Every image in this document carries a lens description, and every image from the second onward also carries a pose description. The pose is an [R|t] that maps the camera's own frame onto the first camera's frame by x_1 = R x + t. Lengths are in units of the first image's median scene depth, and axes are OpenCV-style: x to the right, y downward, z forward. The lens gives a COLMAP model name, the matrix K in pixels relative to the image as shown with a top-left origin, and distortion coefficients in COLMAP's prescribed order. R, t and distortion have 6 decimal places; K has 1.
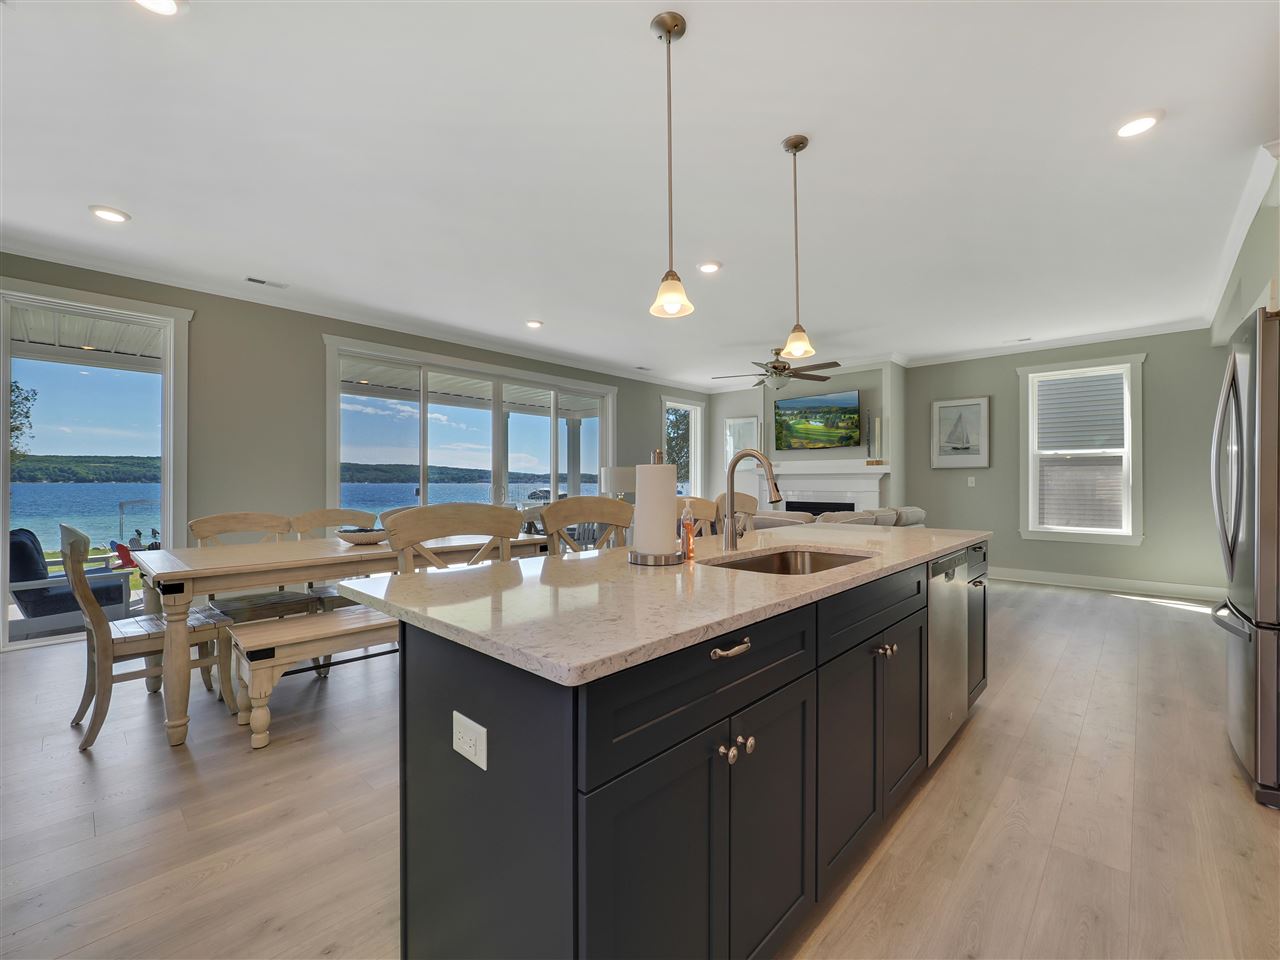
lens RADIAL K [[543.3, 0, 632.9], [0, 543.3, 483.0], [0, 0, 1]] dist [-0.008207, 0.001949]
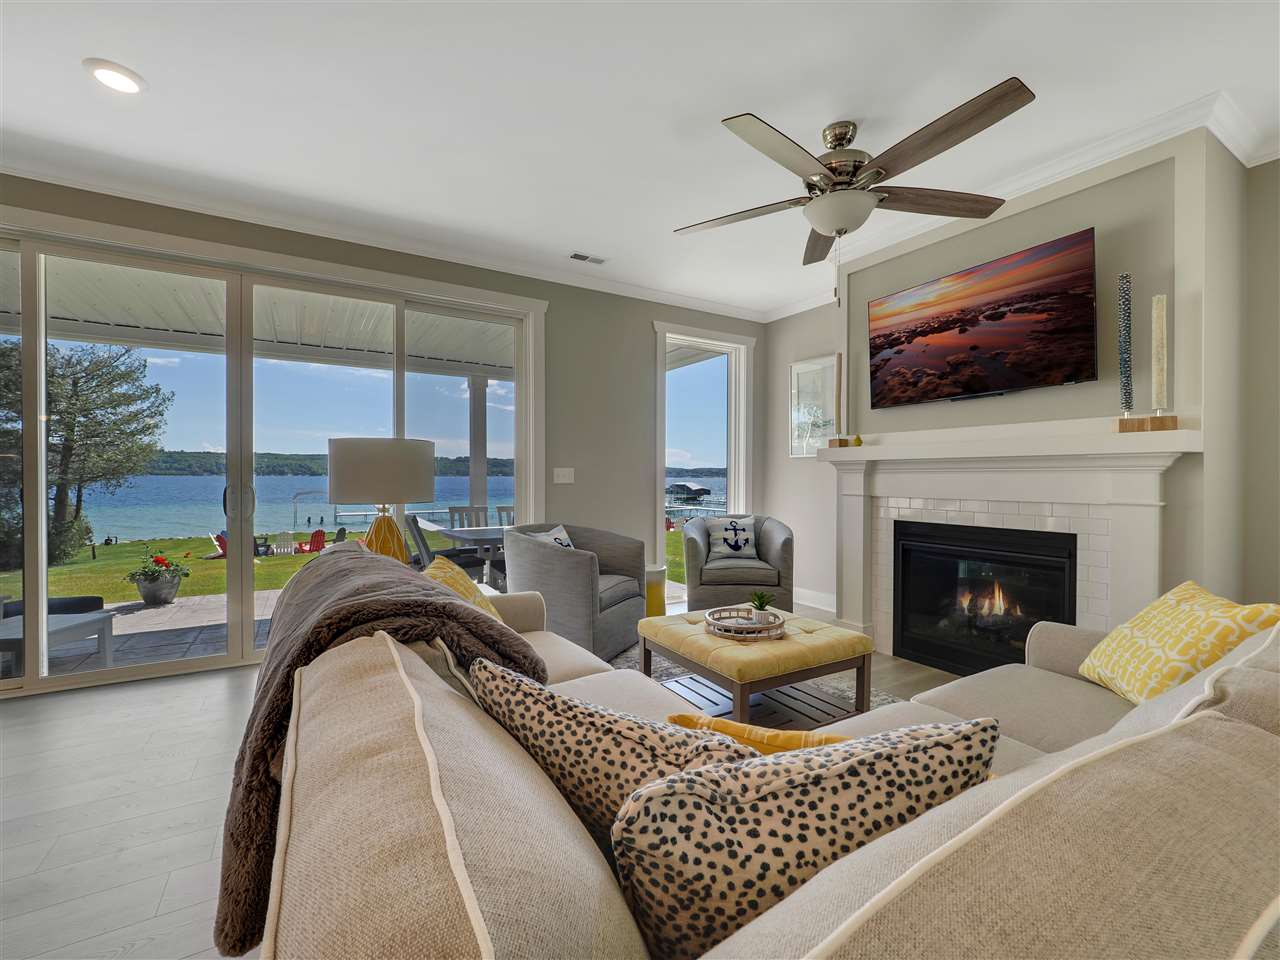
lens RADIAL K [[543.3, 0, 641.2], [0, 543.3, 479.6], [0, 0, 1]] dist [-0.008207, 0.001949]
pose [[0.969060, 0.004497, -0.246784, 0.449416], [-0.003608, 0.999985, 0.004055, -0.002592], [0.246798, -0.003039, 0.969062, 1.223321]]
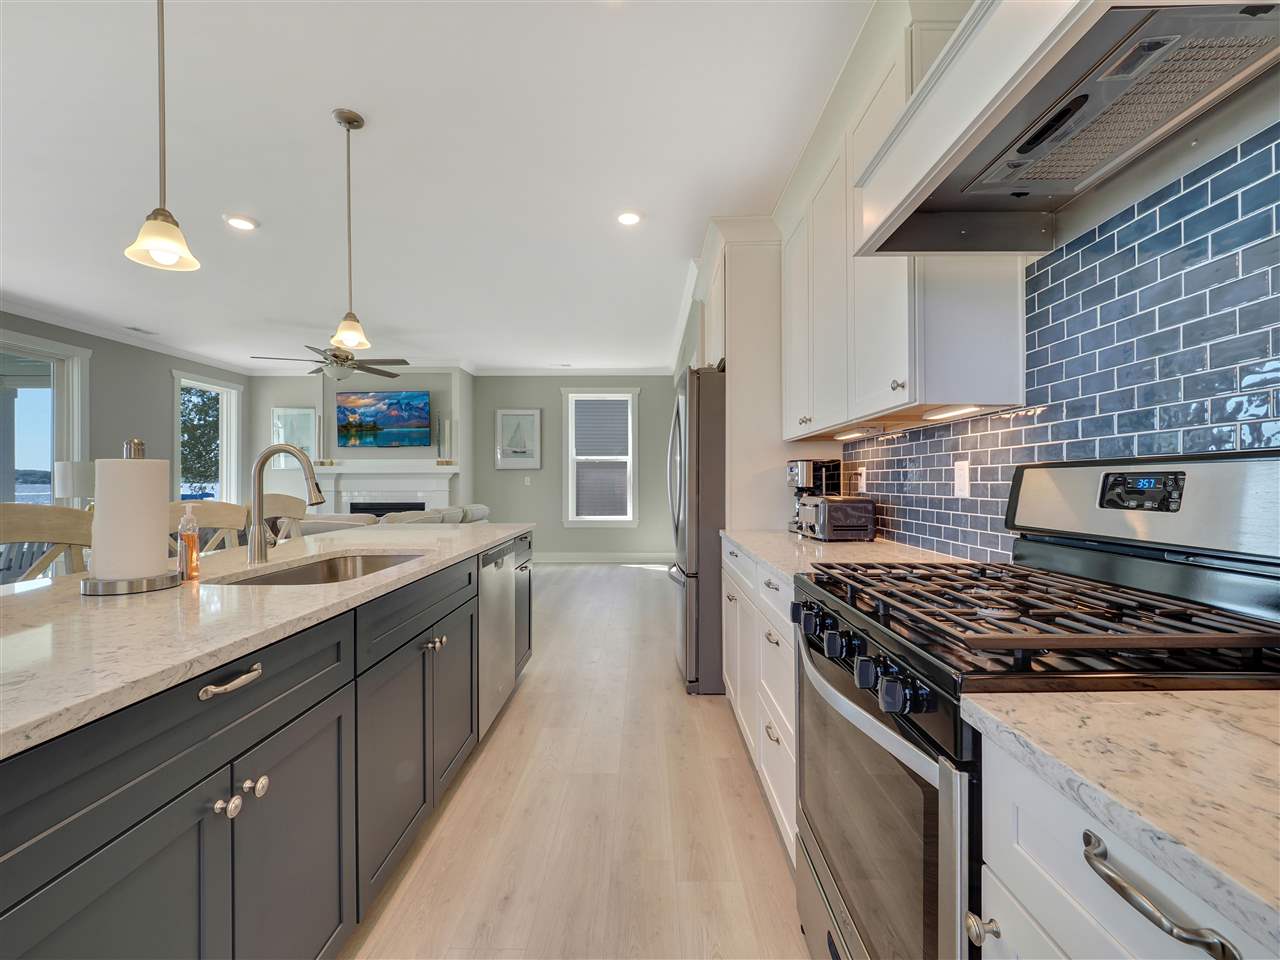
lens RADIAL K [[543.3, 0, 633.1], [0, 543.3, 481.6], [0, 0, 1]] dist [-0.008207, 0.001949]
pose [[0.734089, -0.002908, 0.679047, 0.014768], [0.003945, 0.999992, 0.000018, -0.000063], [-0.679042, 0.002665, 0.734095, -0.007486]]
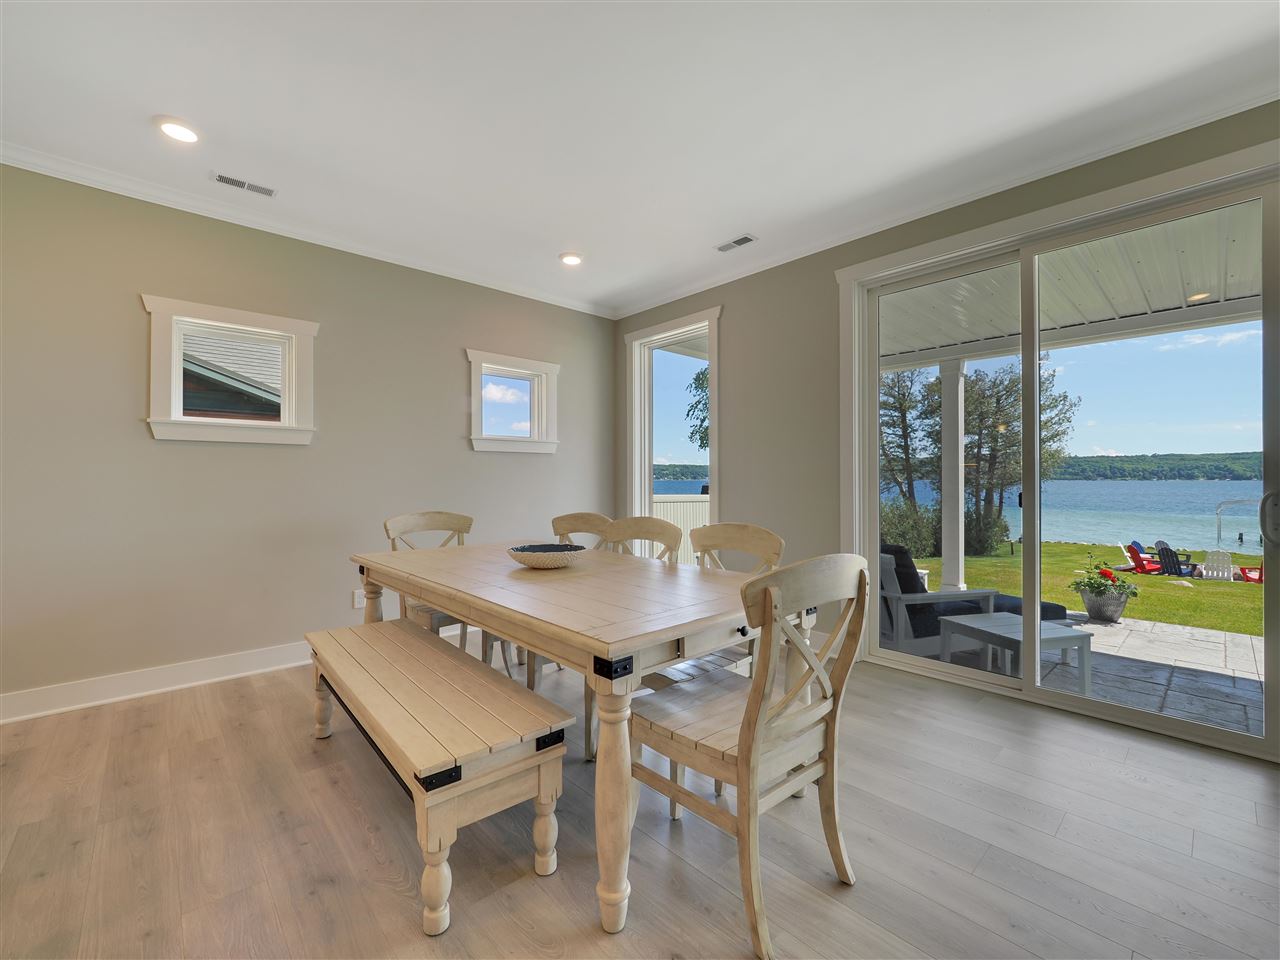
lens RADIAL K [[543.3, 0, 633.9], [0, 543.3, 476.6], [0, 0, 1]] dist [-0.008207, 0.001949]
pose [[-0.065193, -0.006277, -0.997853, 0.192935], [-0.001177, 0.999980, -0.006213, -0.002022], [0.997872, 0.000769, -0.065199, 1.247145]]
